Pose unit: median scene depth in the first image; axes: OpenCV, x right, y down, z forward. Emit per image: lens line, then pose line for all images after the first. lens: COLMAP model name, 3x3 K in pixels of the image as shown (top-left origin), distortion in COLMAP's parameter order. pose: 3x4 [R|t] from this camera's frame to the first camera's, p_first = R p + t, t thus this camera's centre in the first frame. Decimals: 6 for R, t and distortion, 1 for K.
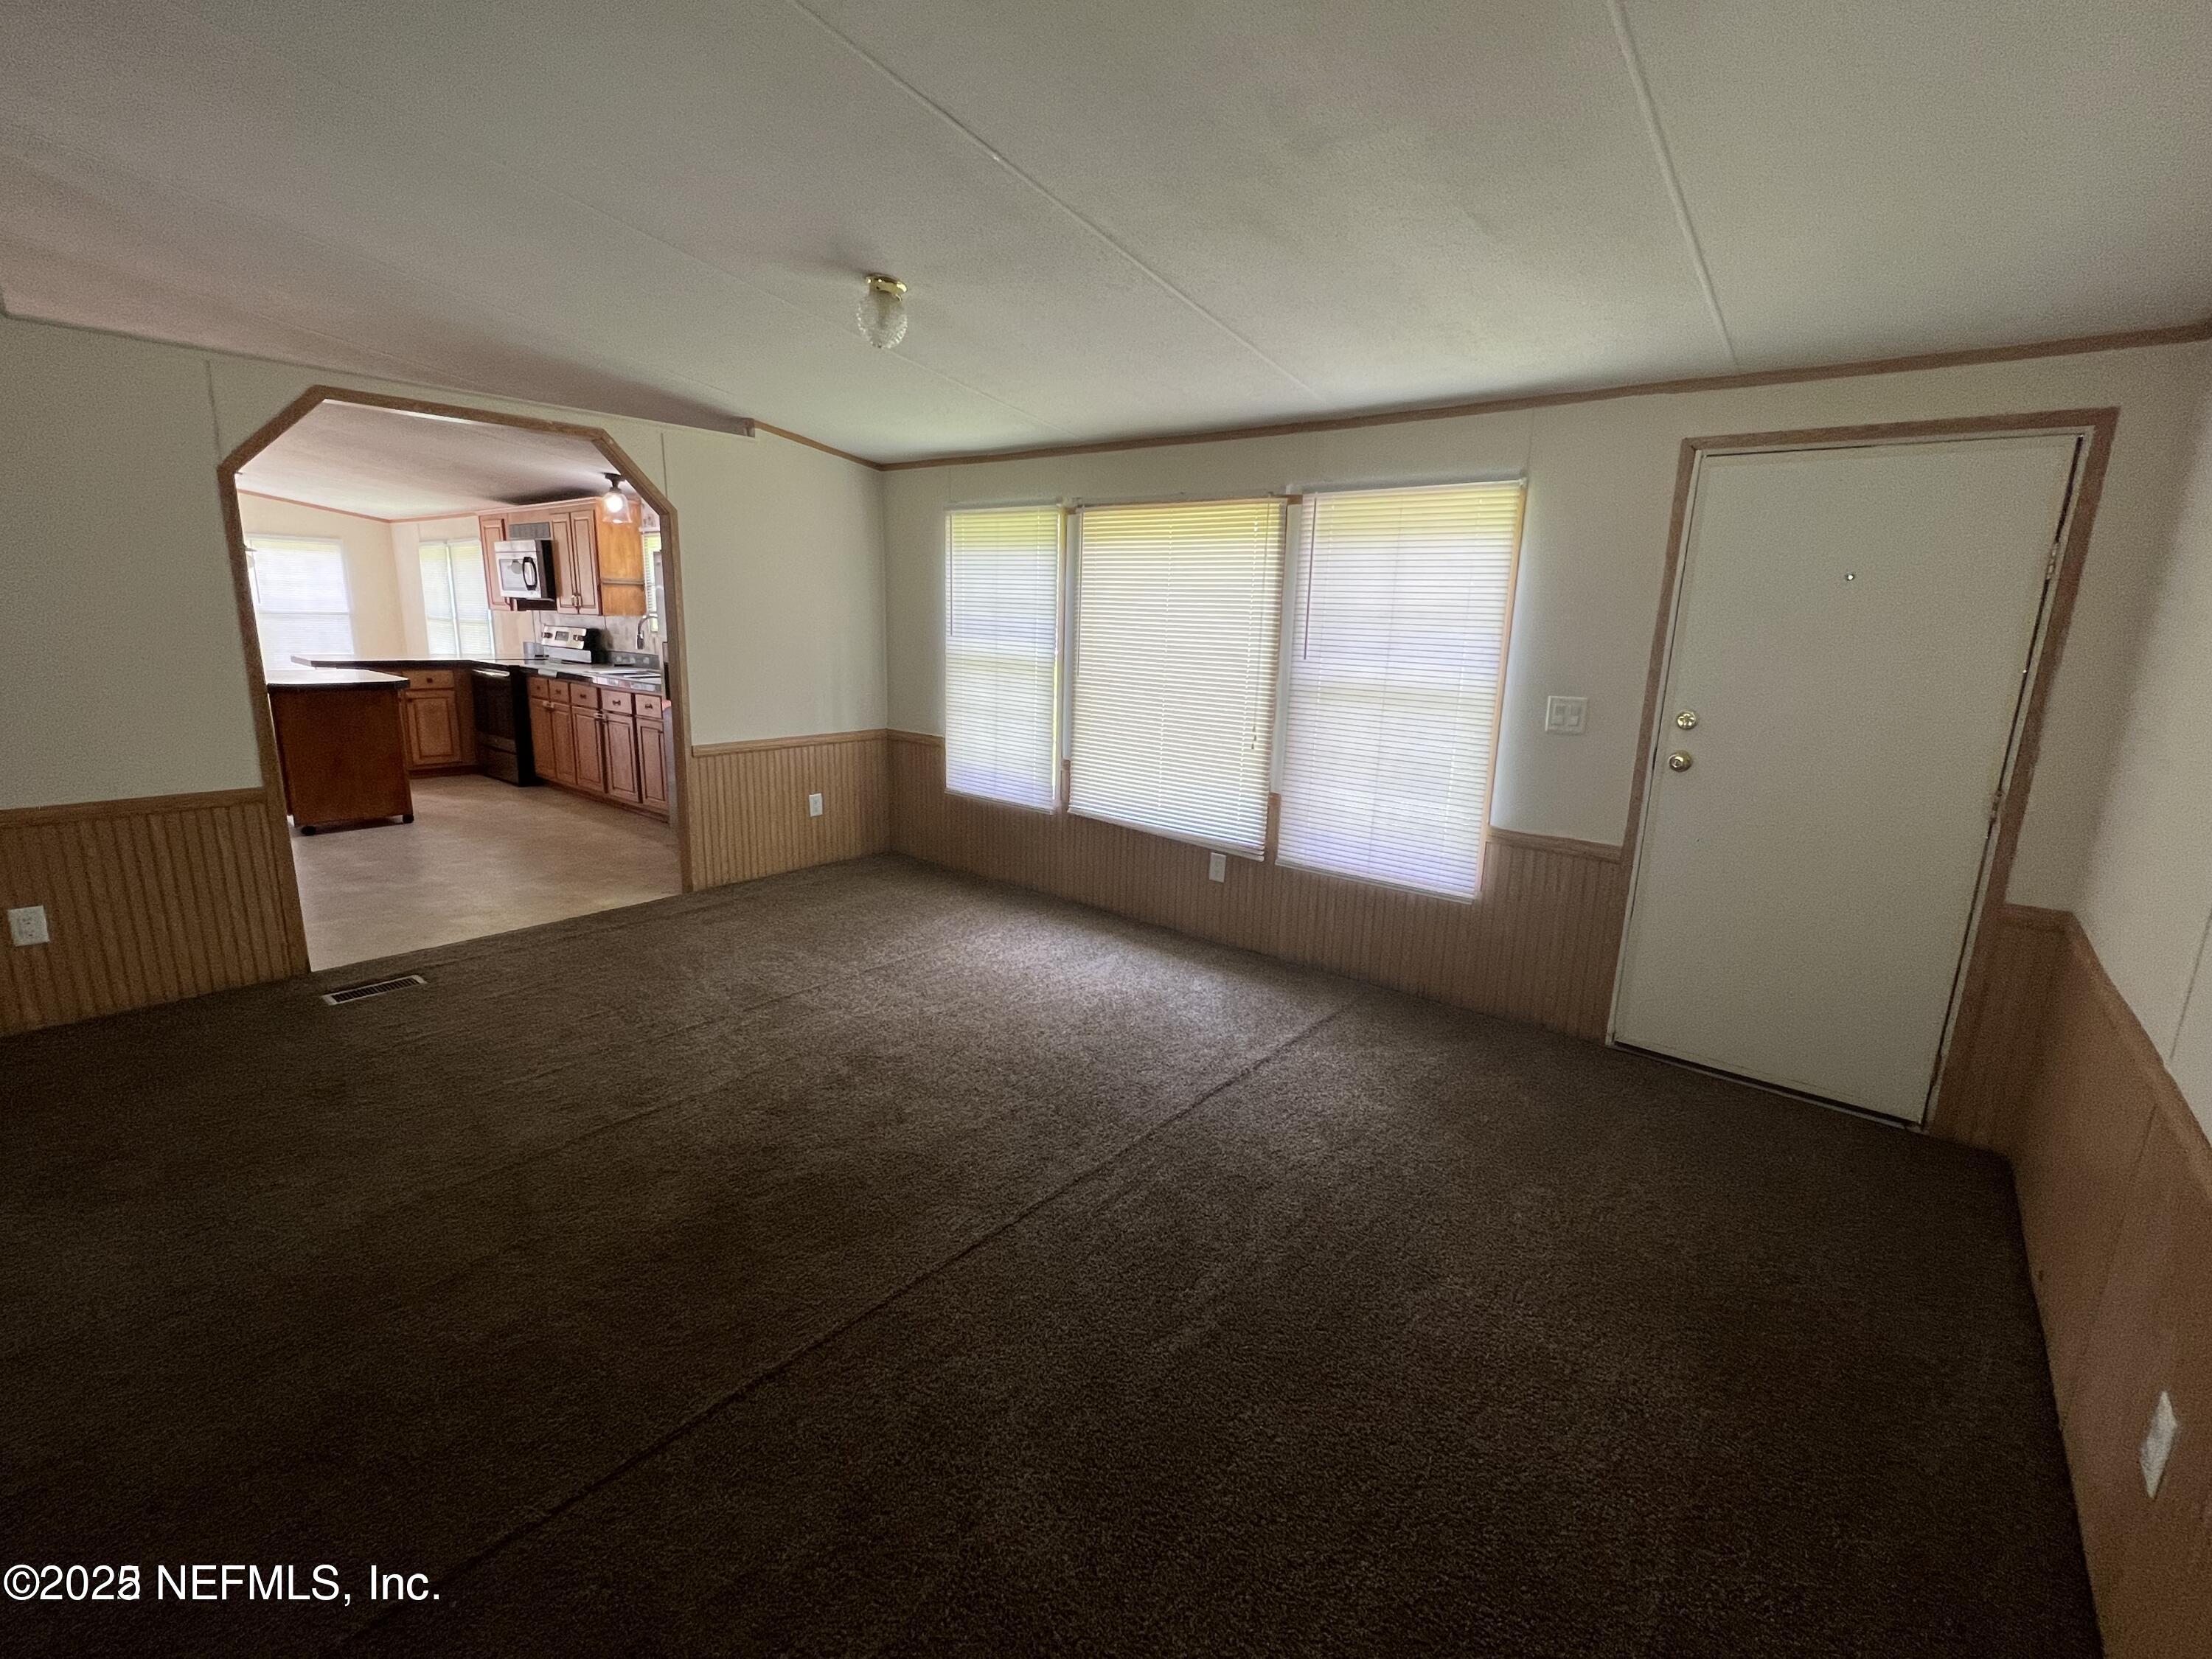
lens RADIAL K [[971.9, 0, 1094.2], [0, 971.9, 835.6], [0, 0, 1]] dist [0.001147, 0.000340]
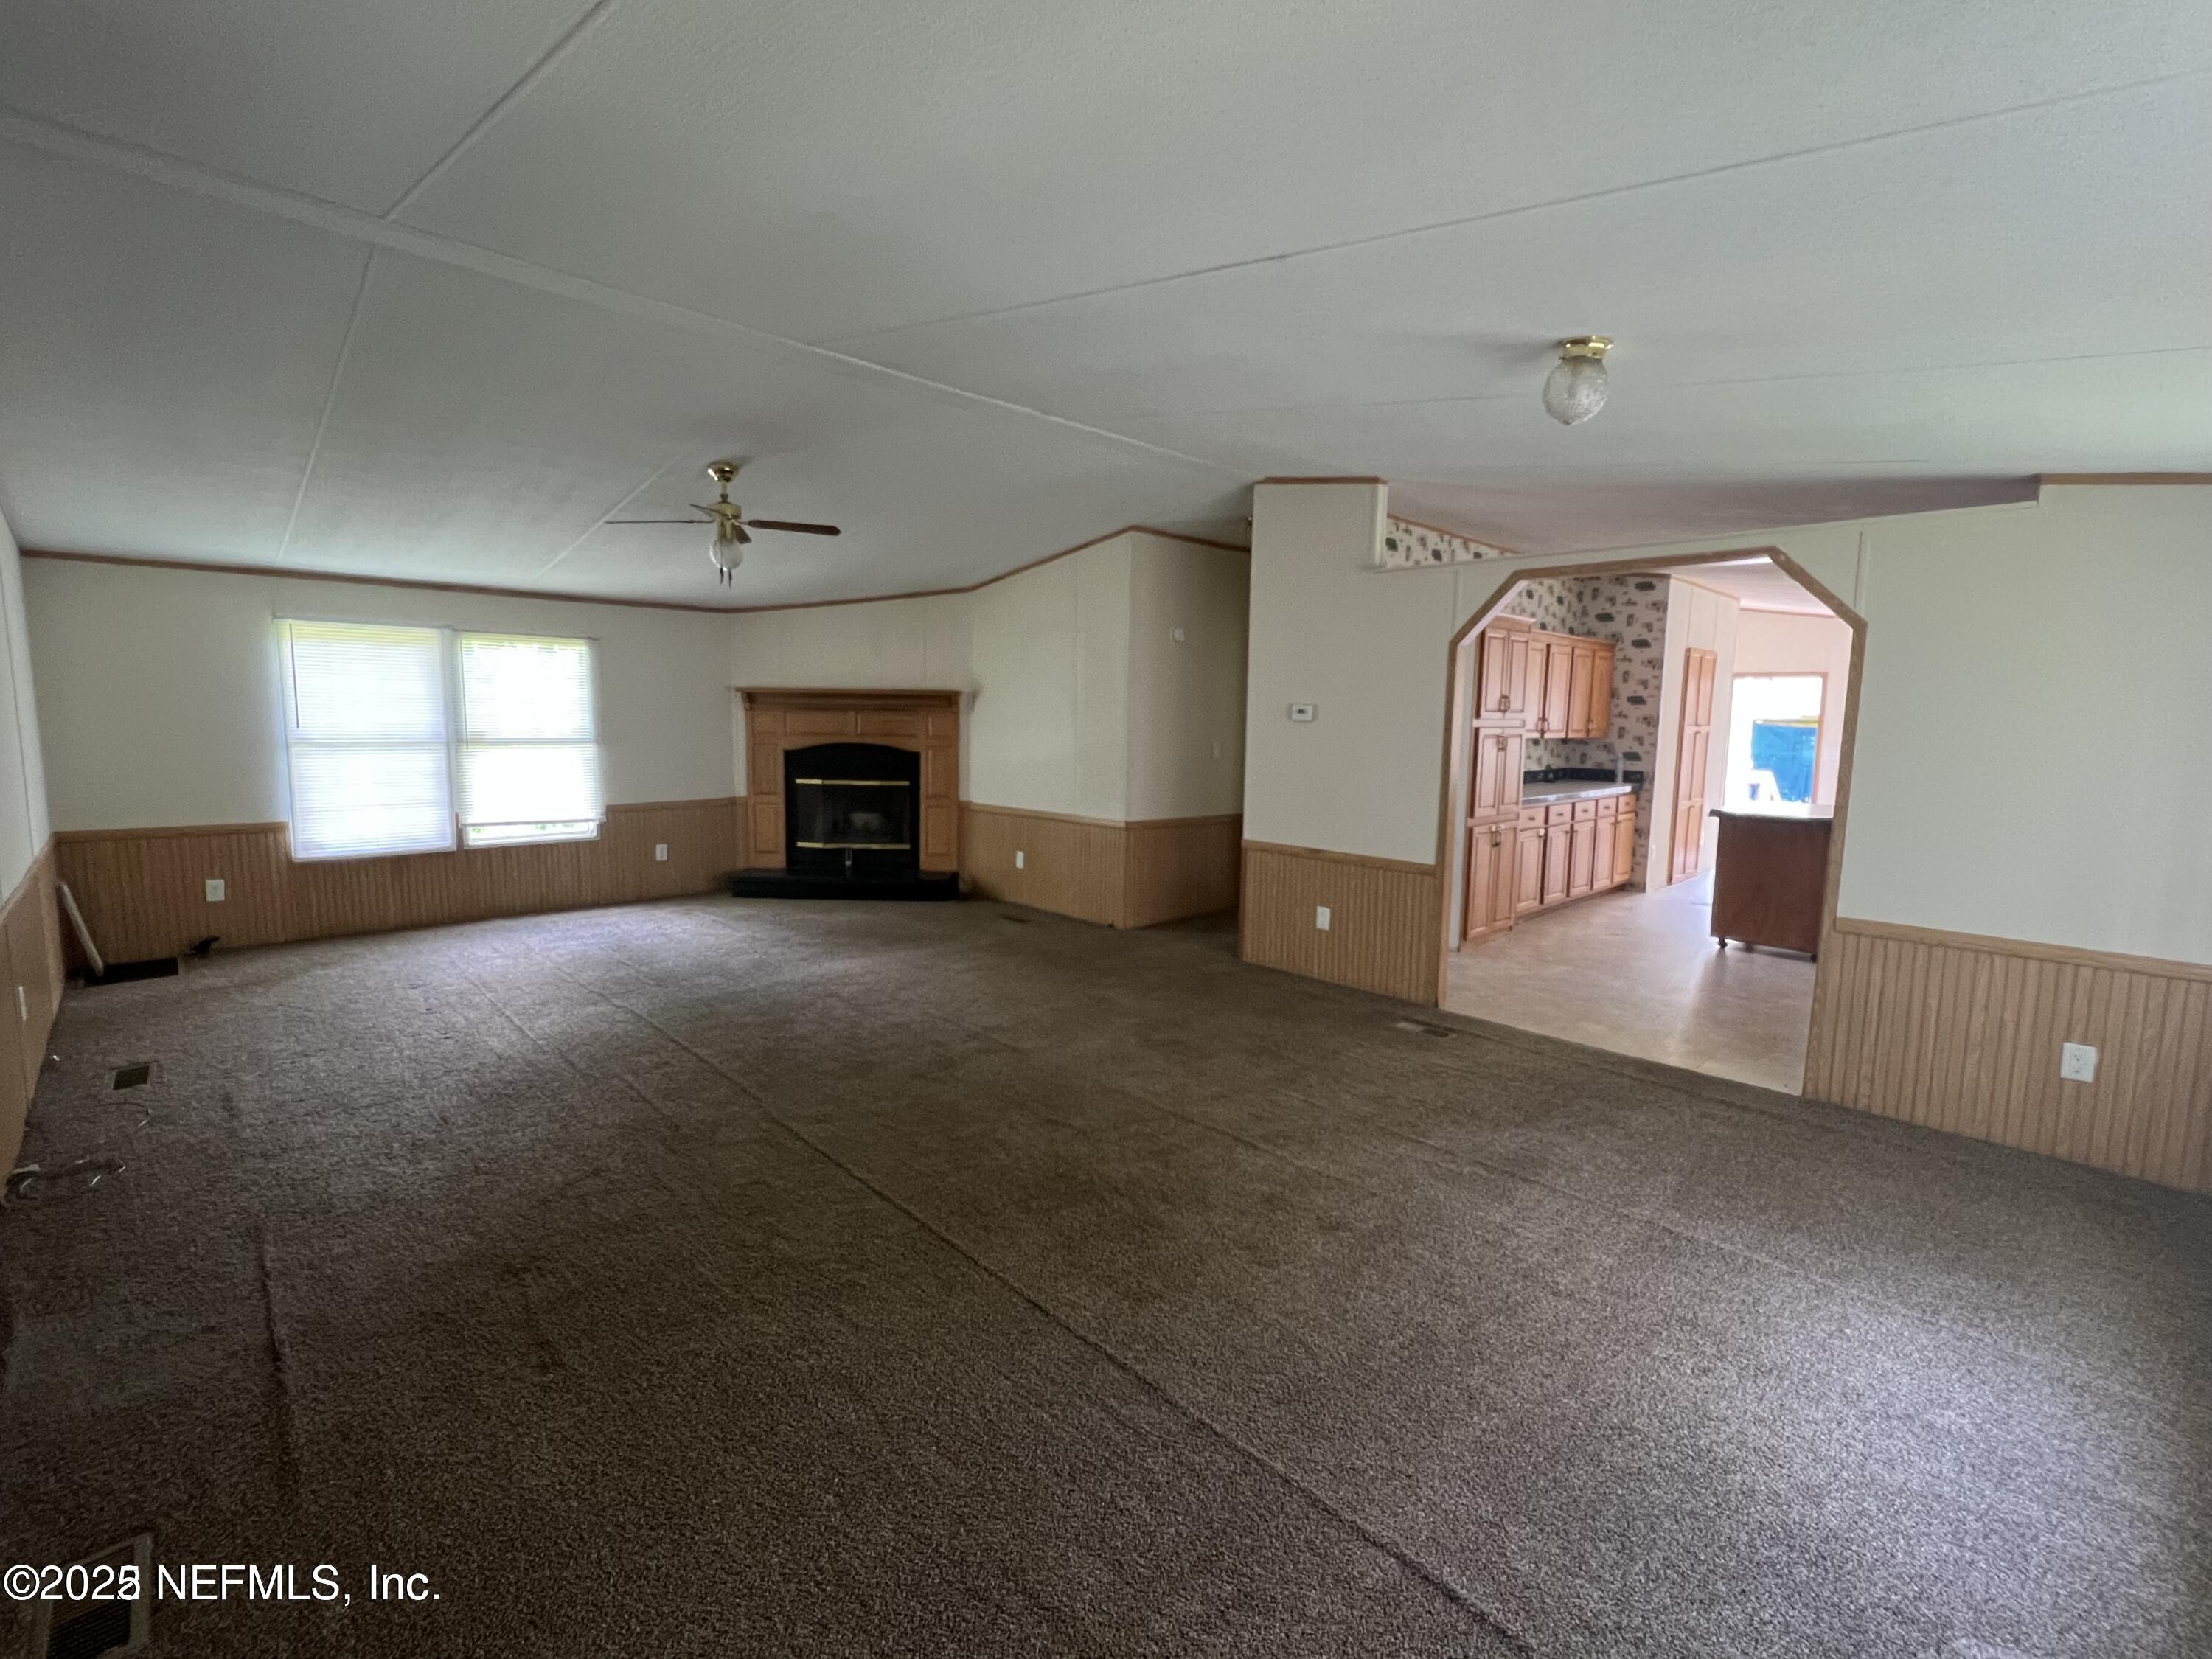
lens RADIAL K [[971.9, 0, 1100.5], [0, 971.9, 814.4], [0, 0, 1]] dist [0.001147, 0.000340]
pose [[-0.106677, 0.073623, -0.991564, 0.486110], [-0.247702, 0.963845, 0.098214, -0.118794], [0.962945, 0.256089, -0.084584, 0.563307]]
